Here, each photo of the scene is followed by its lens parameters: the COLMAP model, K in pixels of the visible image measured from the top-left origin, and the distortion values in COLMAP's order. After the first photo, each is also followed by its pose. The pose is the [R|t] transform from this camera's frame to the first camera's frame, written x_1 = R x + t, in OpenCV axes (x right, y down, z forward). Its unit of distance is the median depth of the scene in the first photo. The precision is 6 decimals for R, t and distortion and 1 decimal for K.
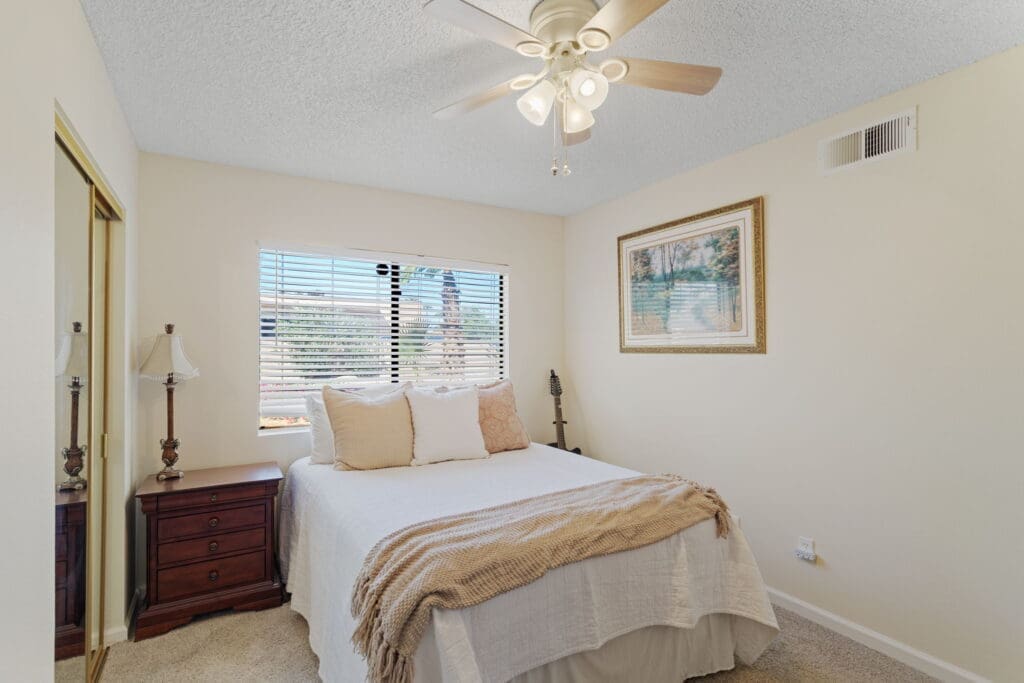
lens RADIAL K [[484.2, 0, 504.3], [0, 484.2, 346.8], [0, 0, 1]] dist [0.003603, -0.002008]
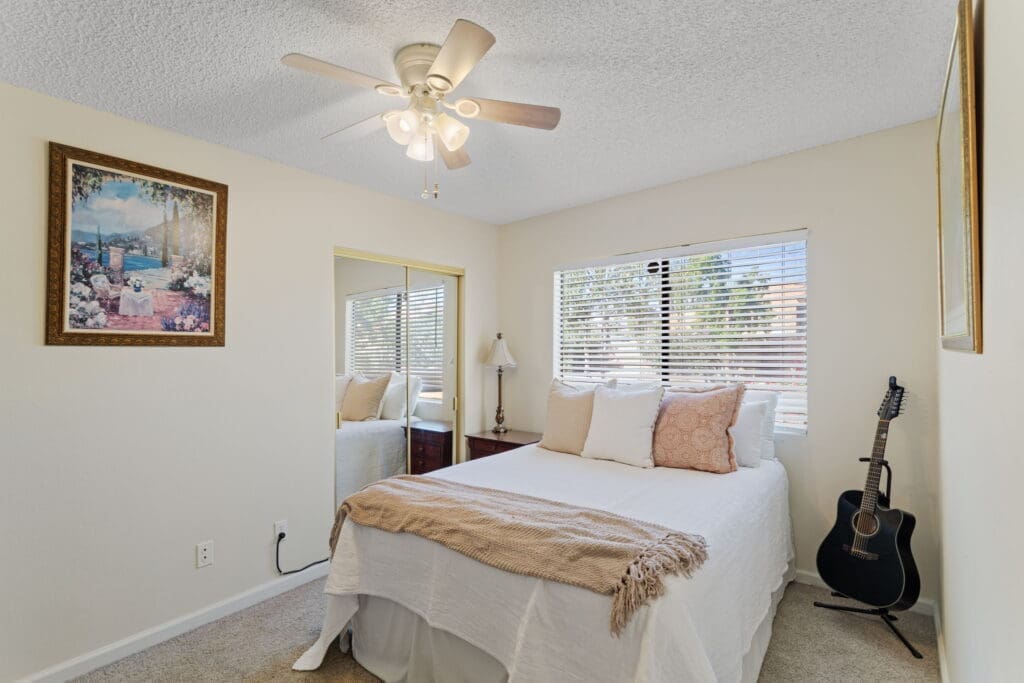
lens RADIAL K [[484.2, 0, 504.5], [0, 484.2, 336.6], [0, 0, 1]] dist [0.003603, -0.002008]
pose [[0.336766, -0.028249, -0.941165, 0.709563], [0.019512, 0.999545, -0.023020, 0.001554], [0.941386, -0.010612, 0.337164, 0.439346]]
